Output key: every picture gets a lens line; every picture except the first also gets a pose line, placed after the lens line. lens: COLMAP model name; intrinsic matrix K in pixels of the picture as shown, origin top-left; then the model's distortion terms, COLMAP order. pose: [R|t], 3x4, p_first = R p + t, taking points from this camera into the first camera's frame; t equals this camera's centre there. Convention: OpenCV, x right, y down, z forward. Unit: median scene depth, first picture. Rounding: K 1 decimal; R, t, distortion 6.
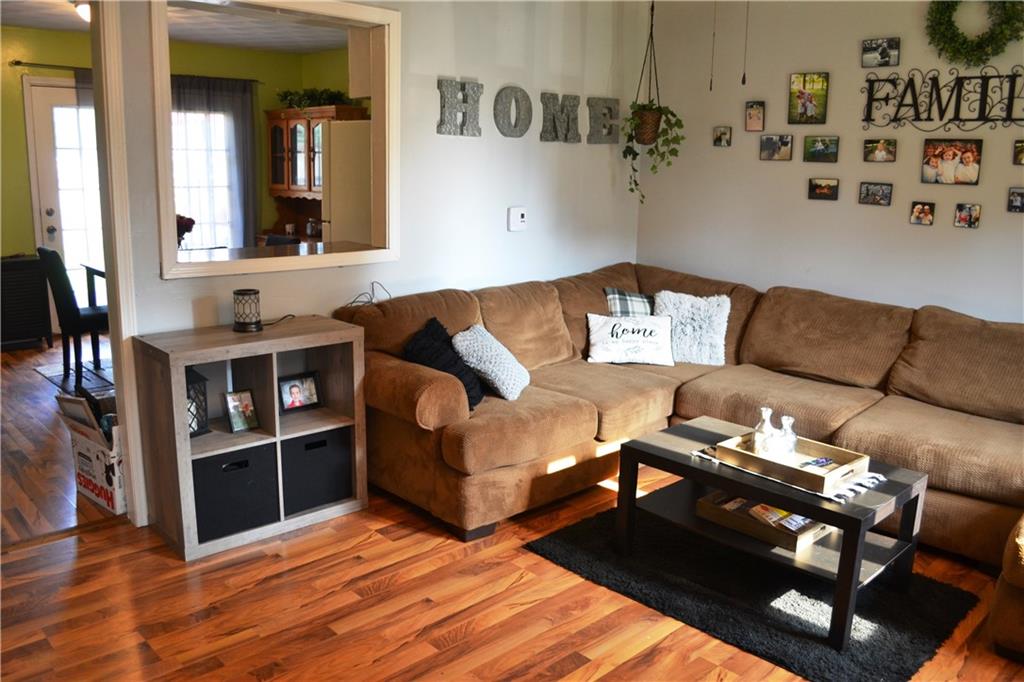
lens RADIAL K [[833.8, 0, 516.1], [0, 833.8, 341.2], [0, 0, 1]] dist [-0.059755, -0.005134]
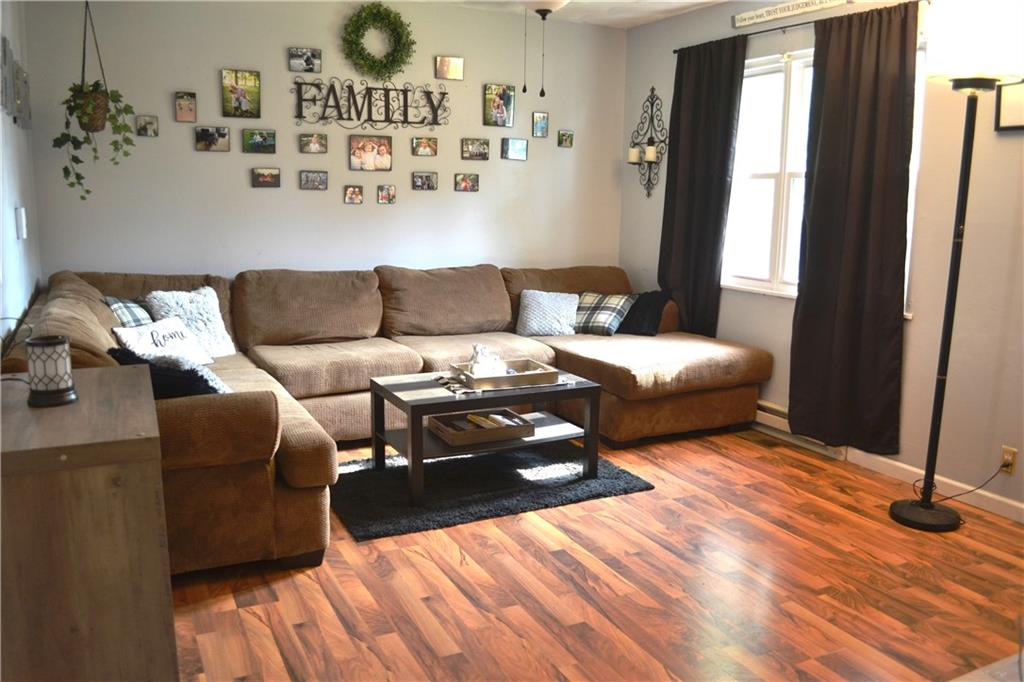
lens RADIAL K [[833.8, 0, 515.5], [0, 833.8, 339.1], [0, 0, 1]] dist [-0.059755, -0.005134]
pose [[0.296834, -0.185046, 0.936828, -0.655319], [0.190911, 0.972739, 0.131649, -0.061574], [-0.935651, 0.139773, 0.324070, 0.391932]]
